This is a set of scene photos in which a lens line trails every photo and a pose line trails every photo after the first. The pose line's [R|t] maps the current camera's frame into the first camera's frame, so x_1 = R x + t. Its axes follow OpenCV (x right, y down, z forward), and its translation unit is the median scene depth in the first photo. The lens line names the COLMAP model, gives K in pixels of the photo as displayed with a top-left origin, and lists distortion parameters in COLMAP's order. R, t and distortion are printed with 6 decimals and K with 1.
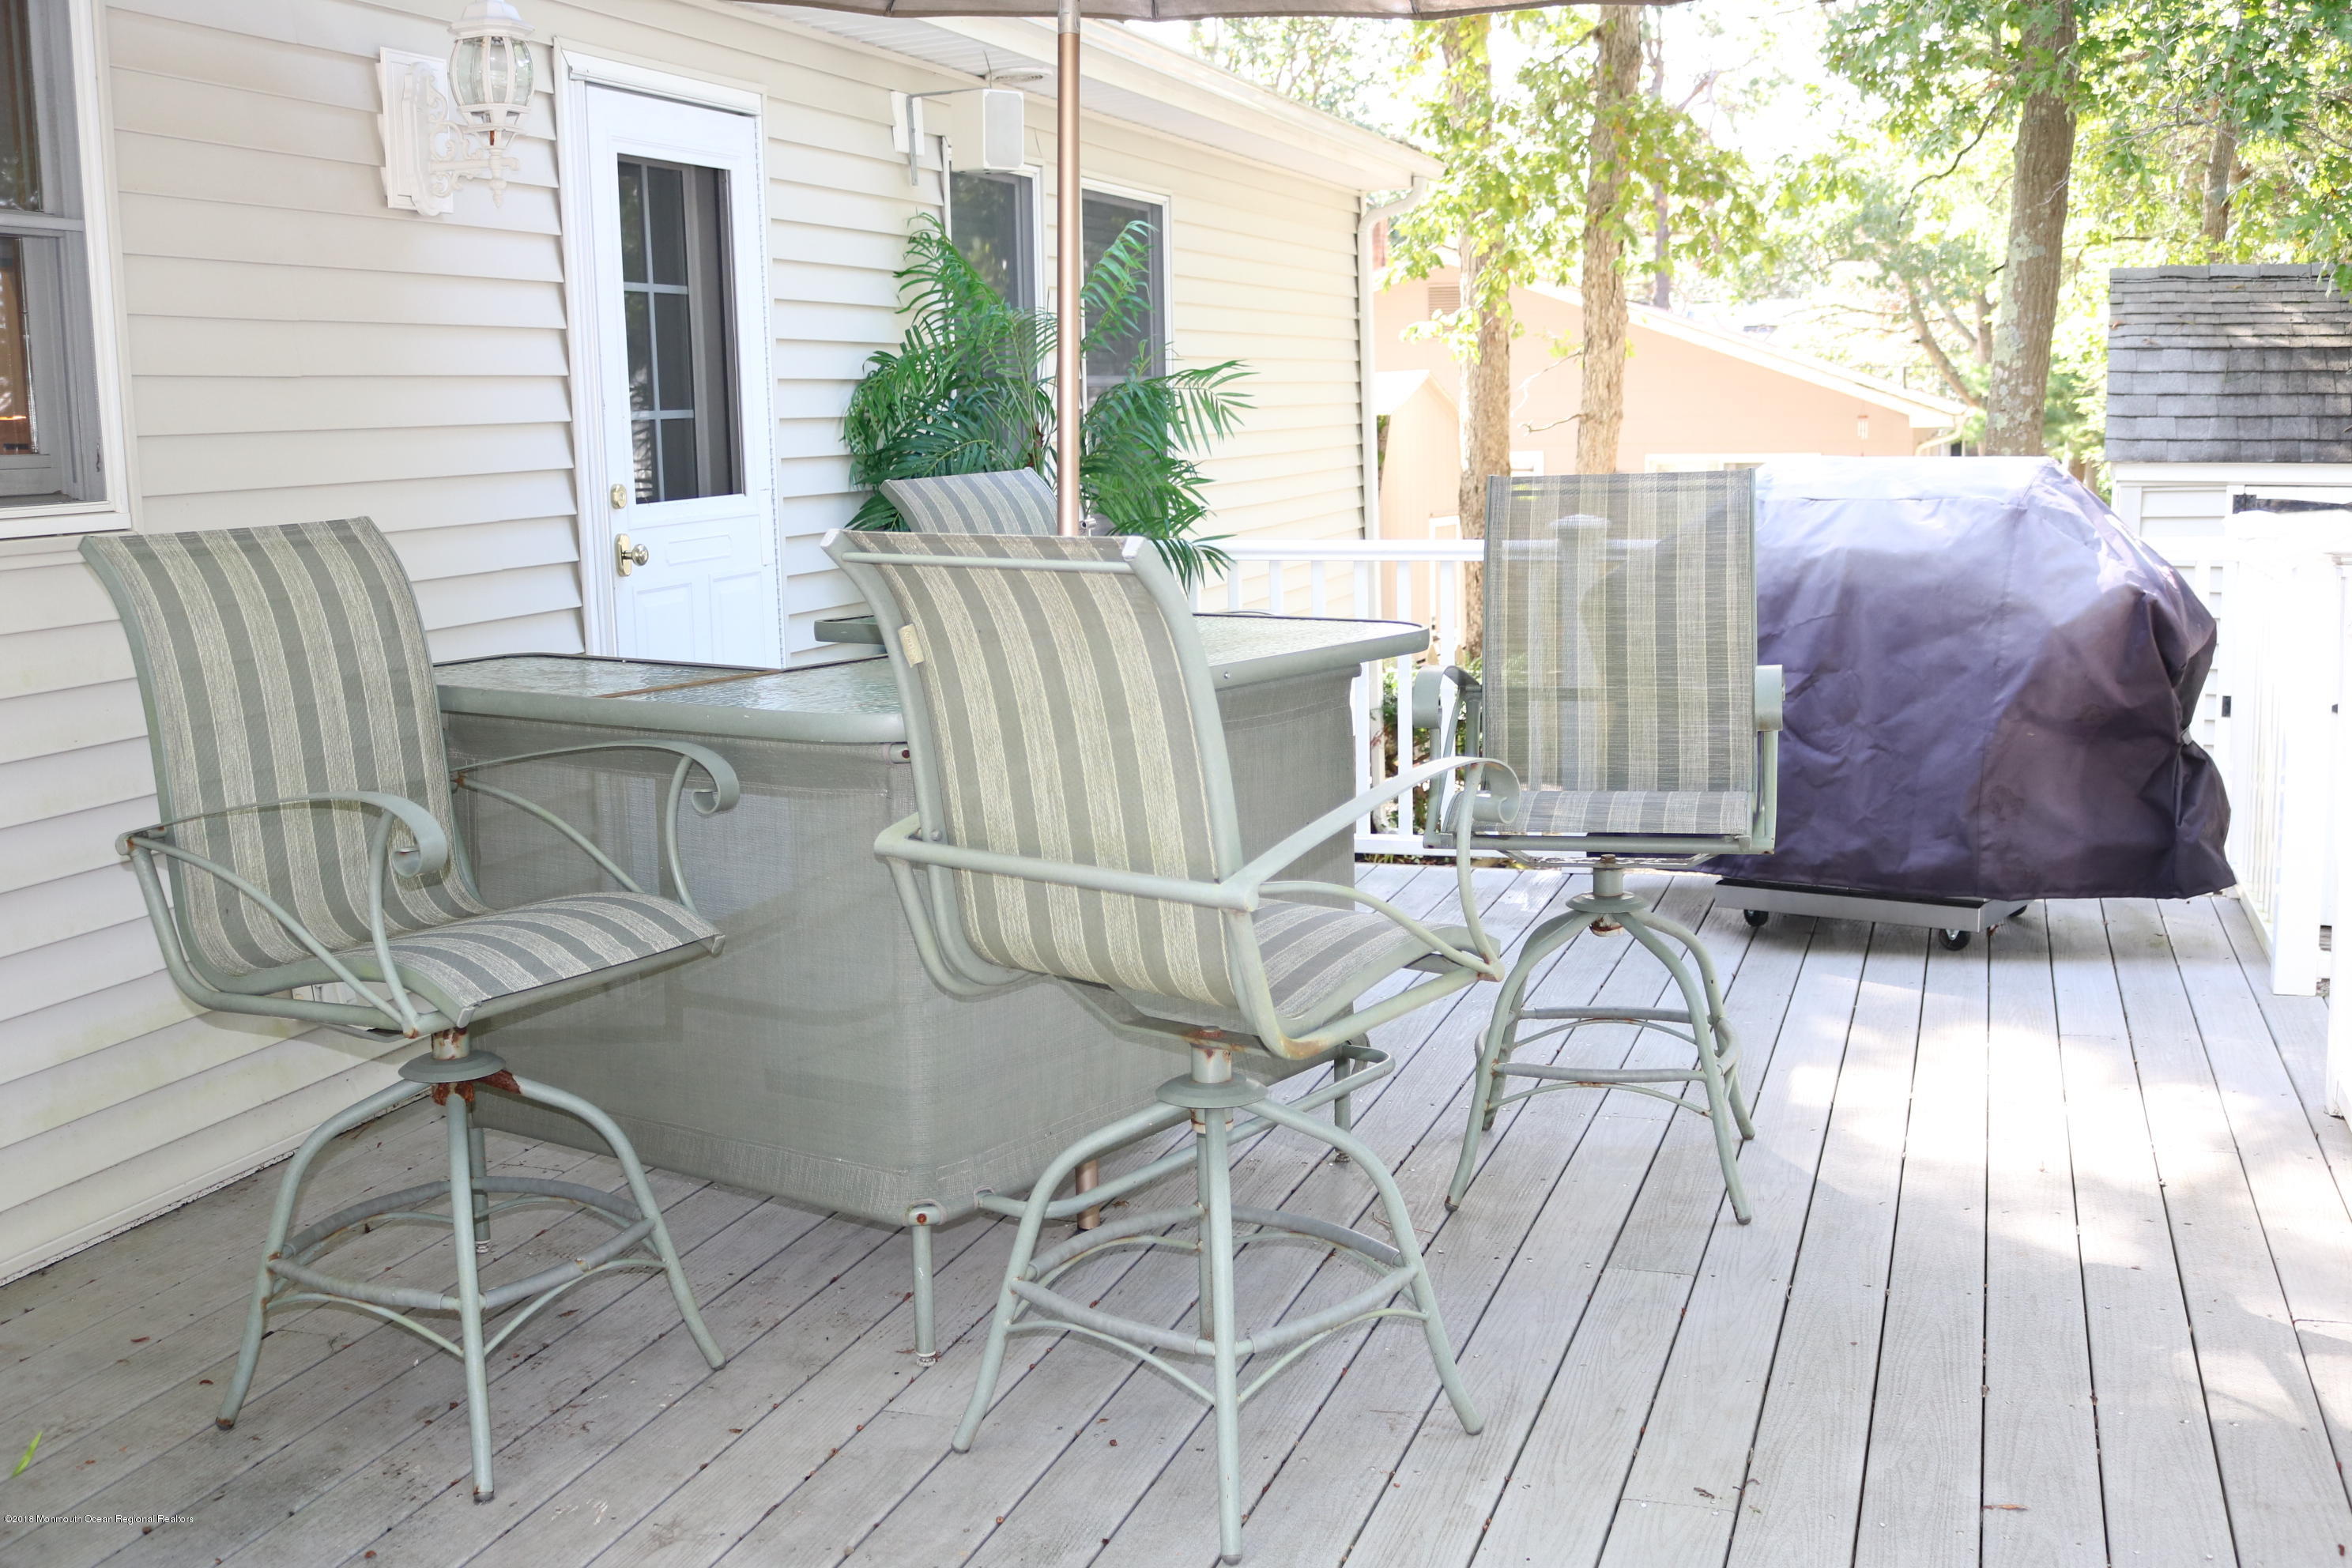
lens RADIAL K [[2437.2, 0, 1175.5], [0, 2437.2, 793.7], [0, 0, 1]] dist [-0.137462, 0.145132]
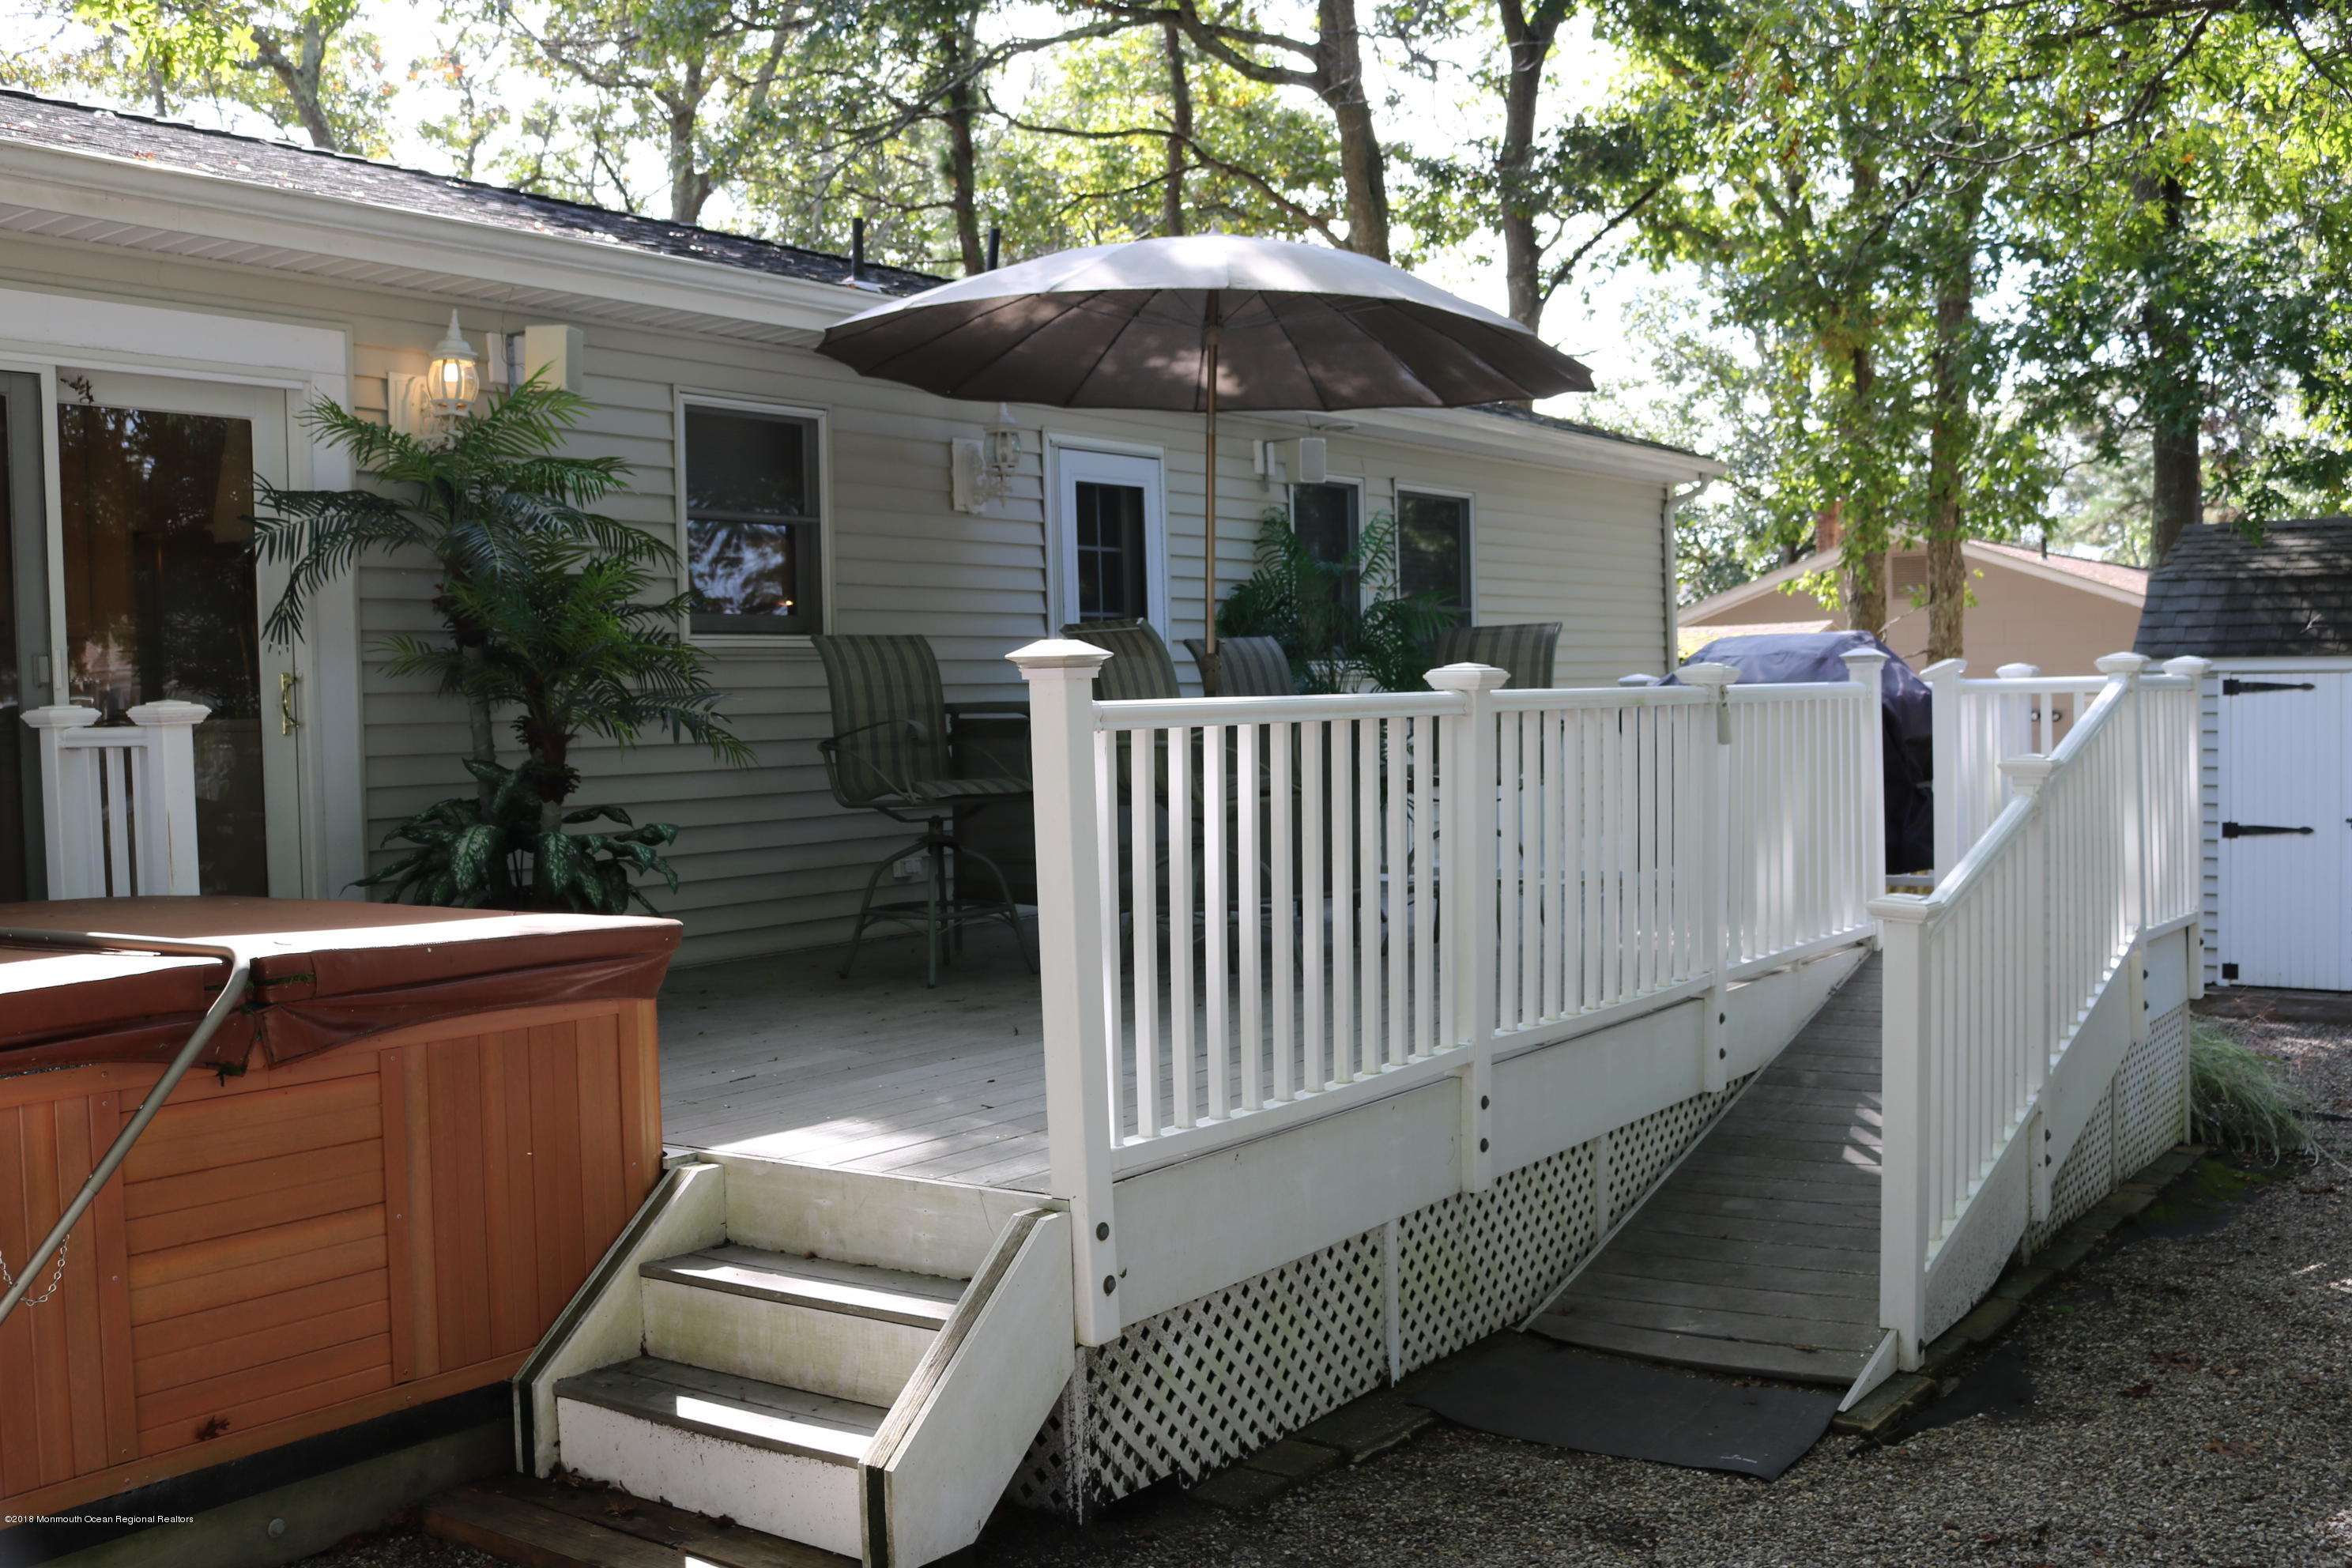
lens RADIAL K [[2399.9, 0, 1176.0], [0, 2399.9, 784.0], [0, 0, 1]] dist [-0.131523, 0.144550]
pose [[0.961164, 0.009368, -0.275820, 0.248783], [-0.041680, 0.992887, -0.111525, 0.125488], [0.272813, 0.118690, 0.954718, -0.527715]]
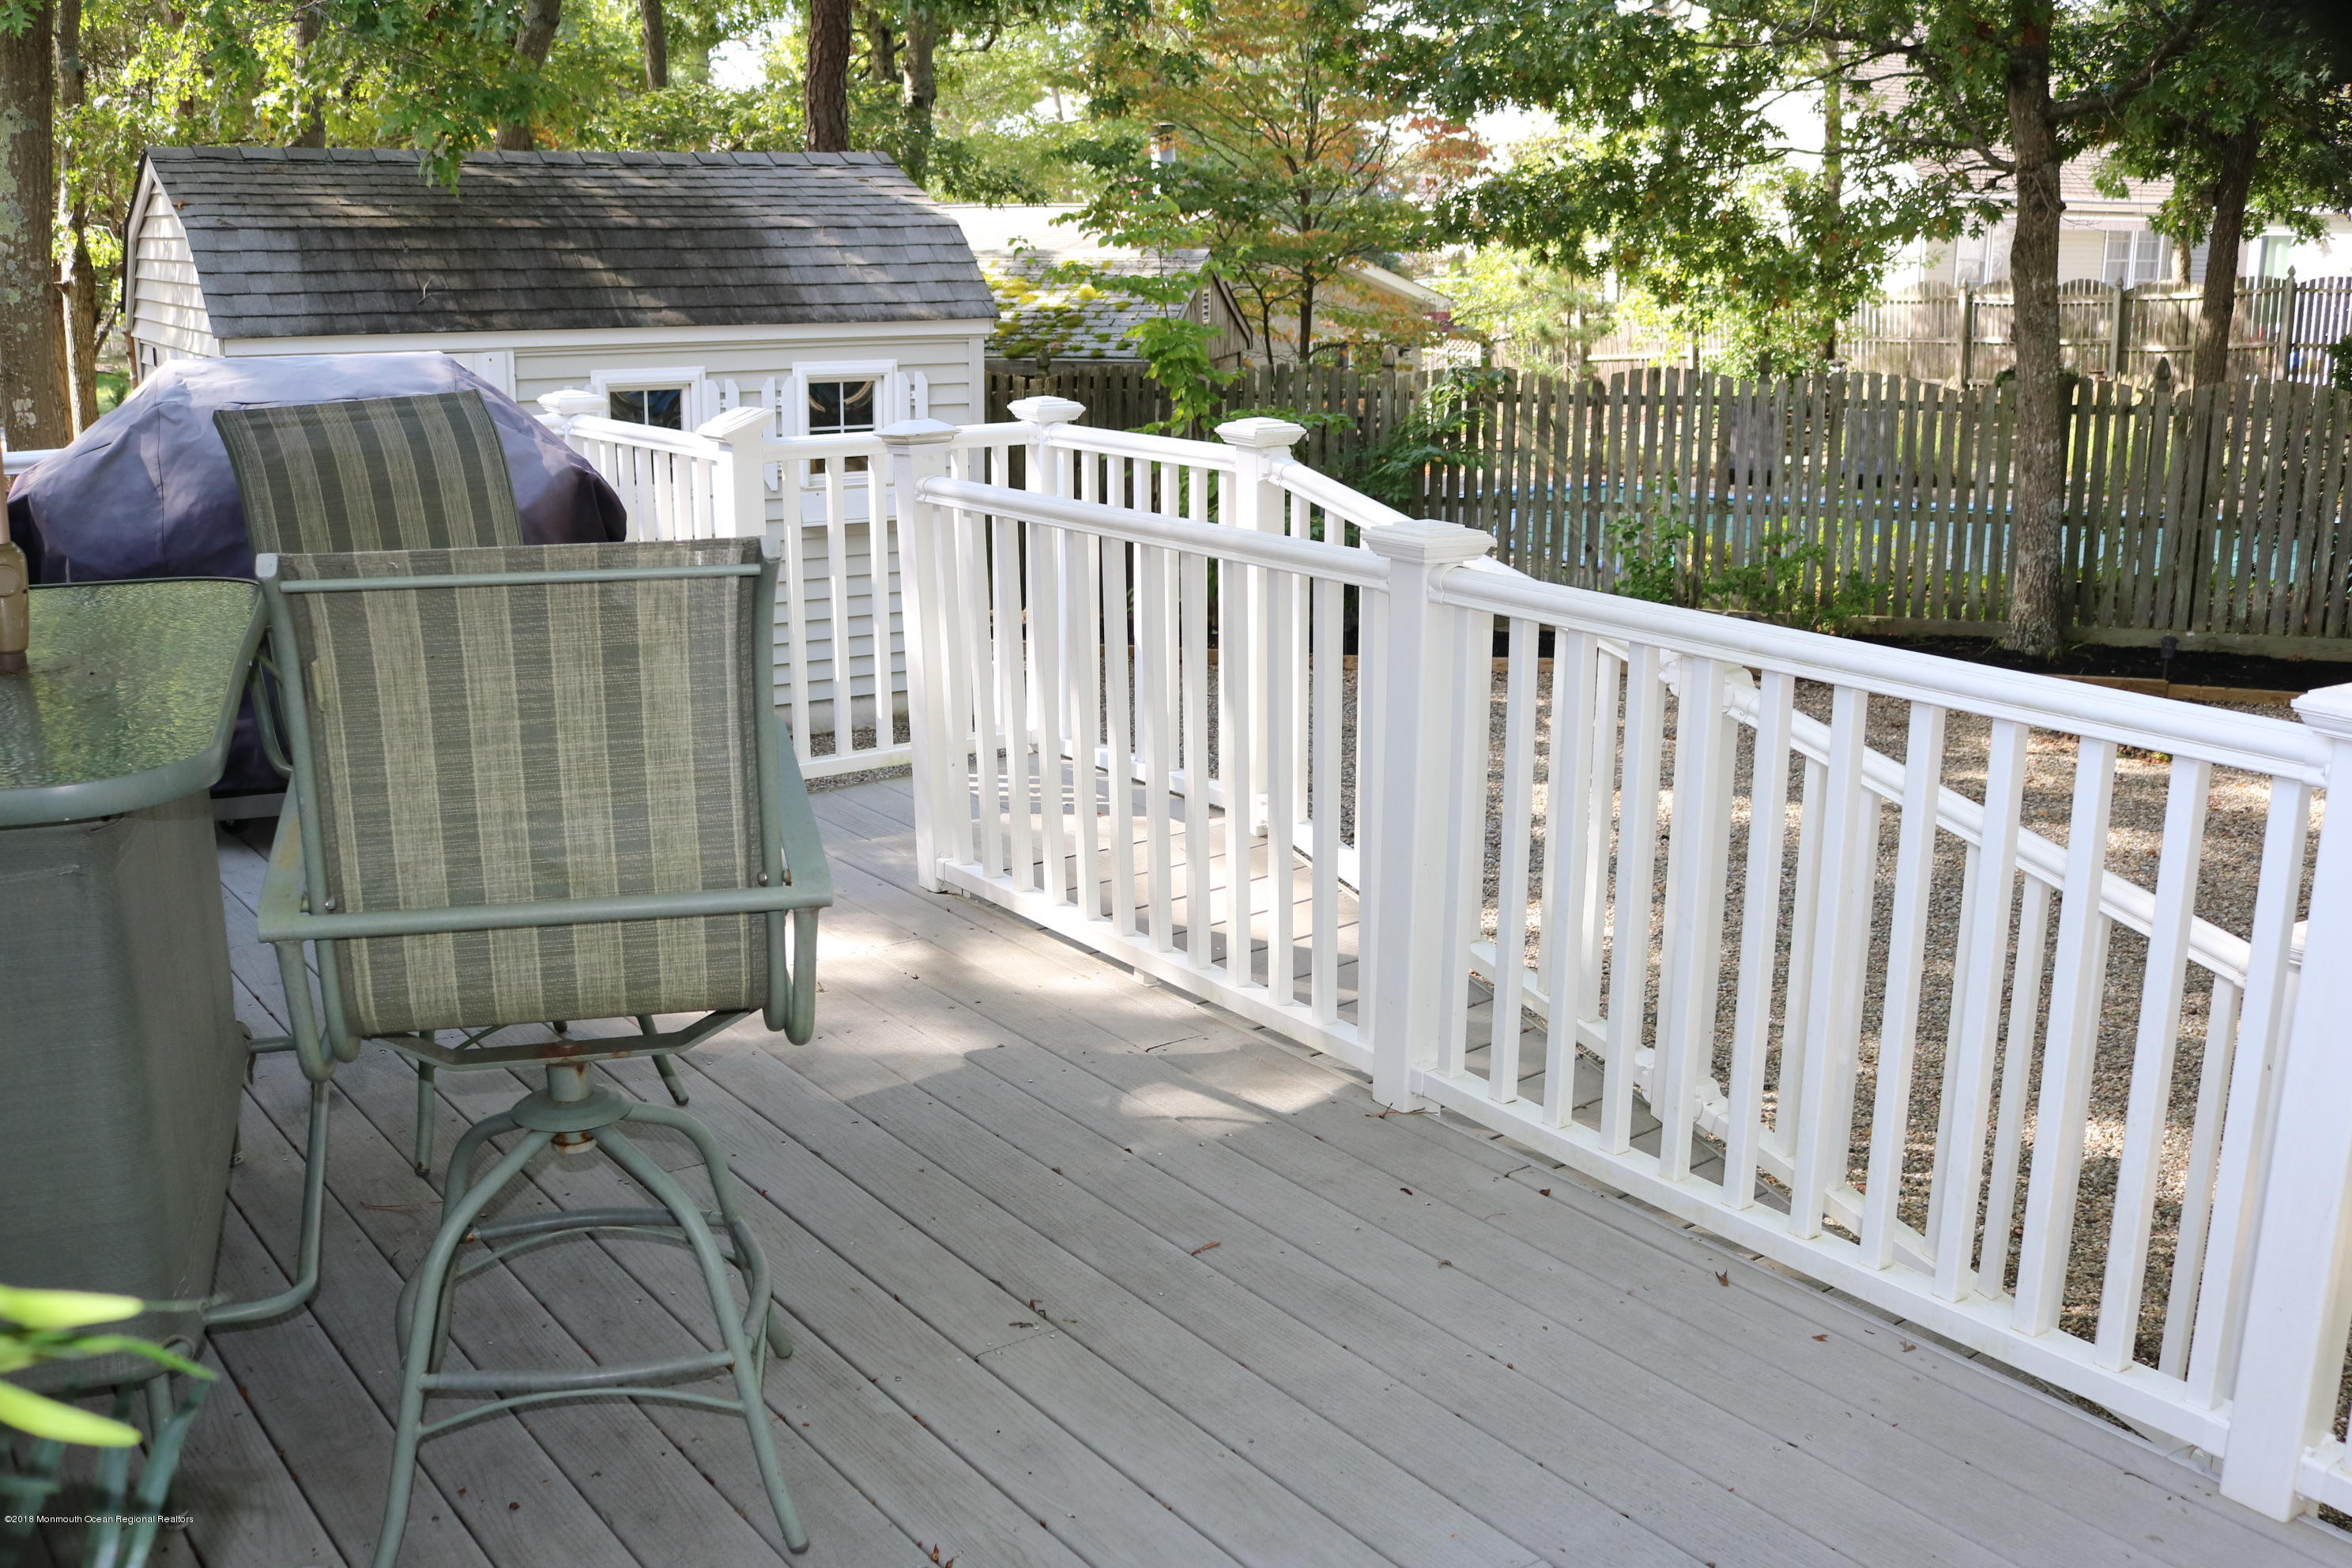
lens RADIAL K [[2234.5, 0, 1176.0], [0, 2234.5, 784.0], [0, 0, 1]] dist [-0.136785, 0.133289]
pose [[0.581835, -0.177590, 0.793681, -0.159378], [0.114757, 0.984032, 0.136056, -0.028371], [-0.805170, 0.011918, 0.592925, 0.095863]]
